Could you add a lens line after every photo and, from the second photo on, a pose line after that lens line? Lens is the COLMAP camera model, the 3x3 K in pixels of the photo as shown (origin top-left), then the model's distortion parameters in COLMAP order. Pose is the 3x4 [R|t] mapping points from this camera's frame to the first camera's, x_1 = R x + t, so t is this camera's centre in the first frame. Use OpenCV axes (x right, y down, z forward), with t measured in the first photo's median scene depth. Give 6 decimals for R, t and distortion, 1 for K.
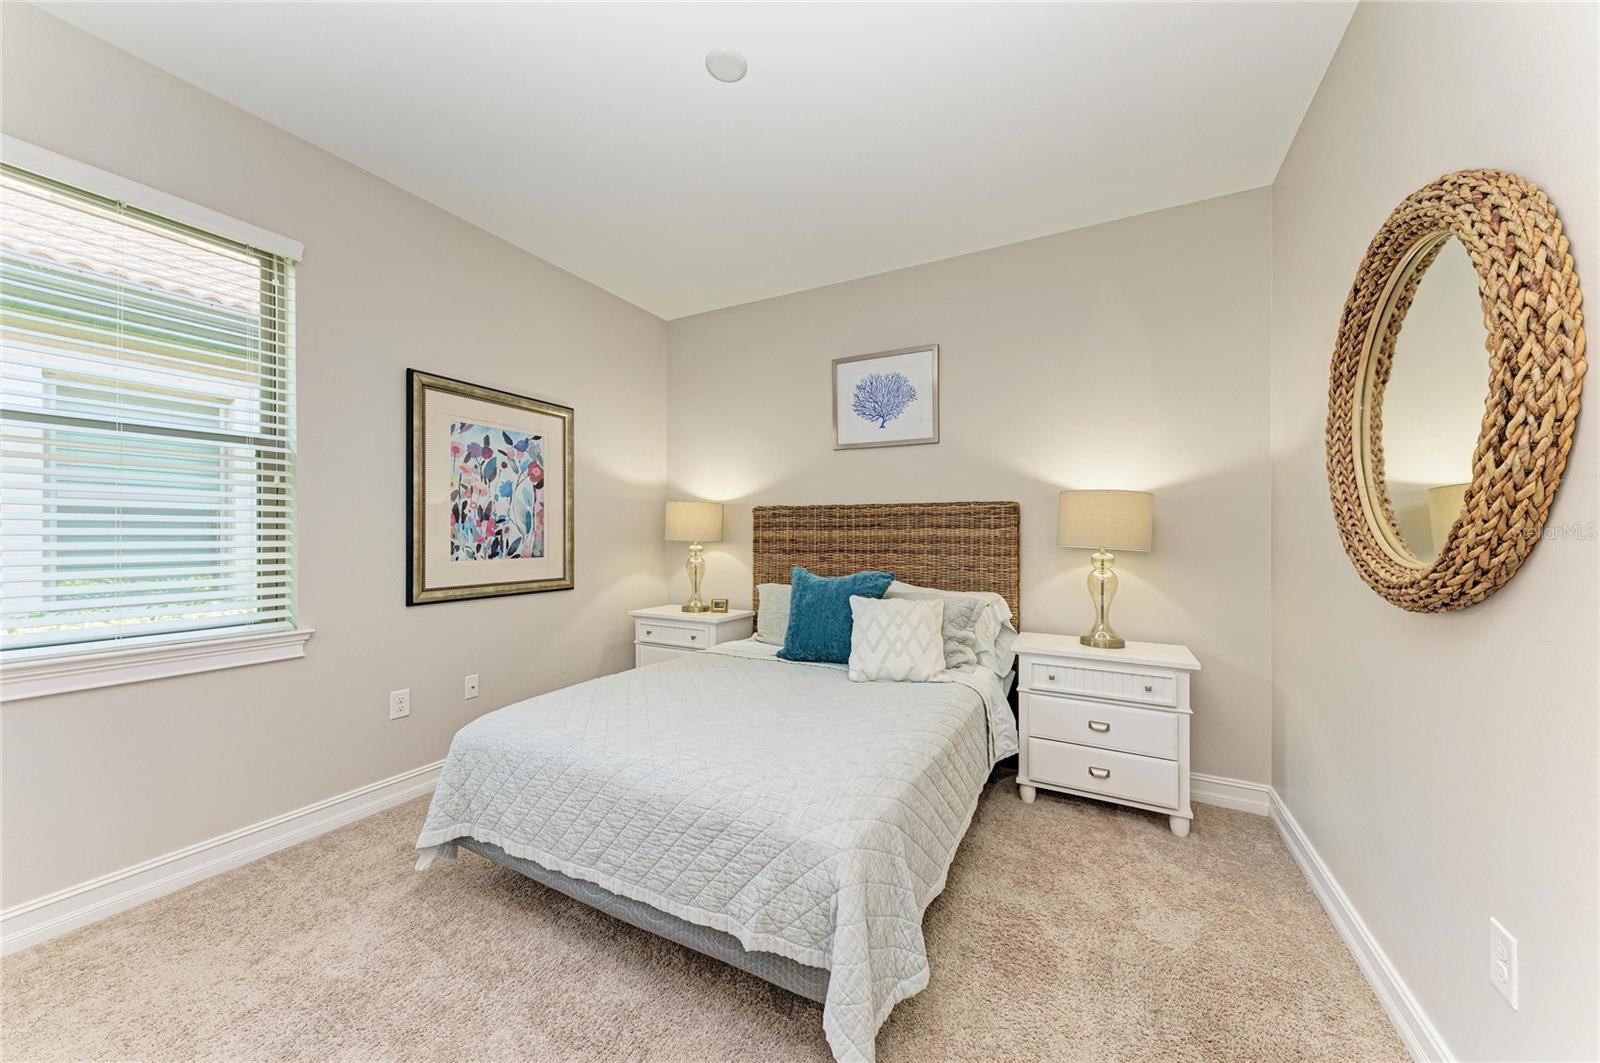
lens RADIAL K [[565.0, 0, 802.8], [0, 565.0, 537.8], [0, 0, 1]] dist [0.014799, -0.004228]
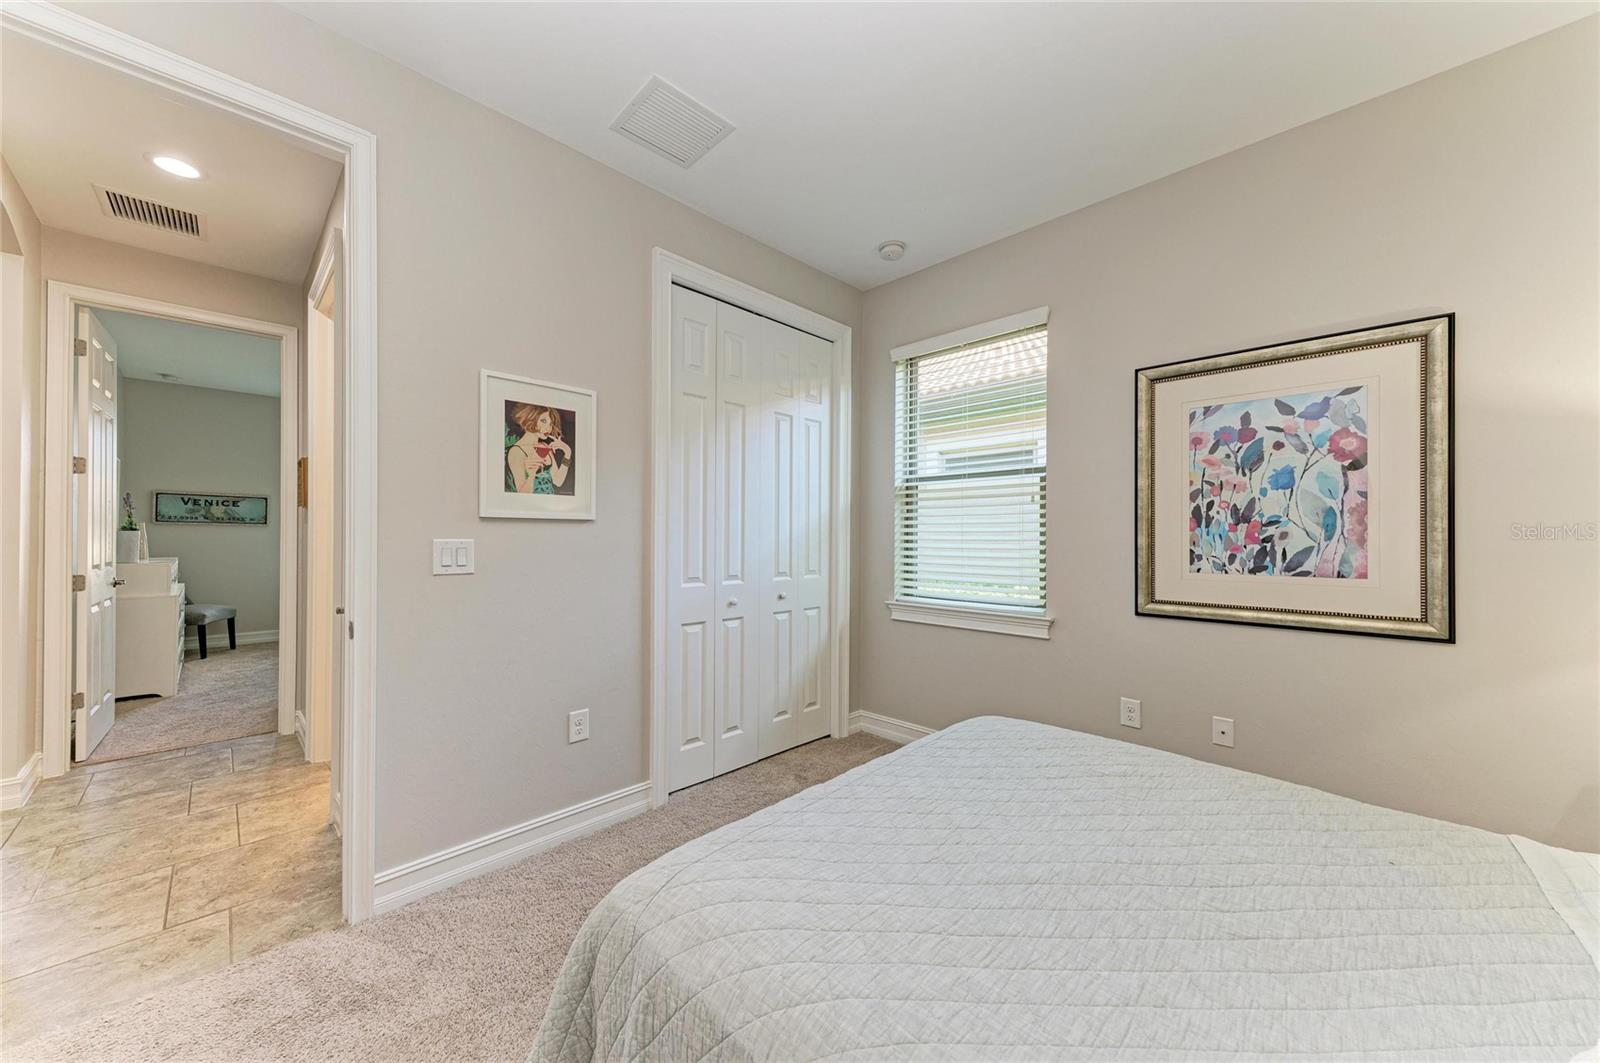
lens RADIAL K [[565.0, 0, 802.8], [0, 565.0, 537.8], [0, 0, 1]] dist [0.014799, -0.004228]
pose [[-0.281183, -0.001759, -0.959653, 0.347826], [-0.010711, 0.999942, 0.001306, -0.005707], [0.959595, 0.010646, -0.281185, 0.643771]]
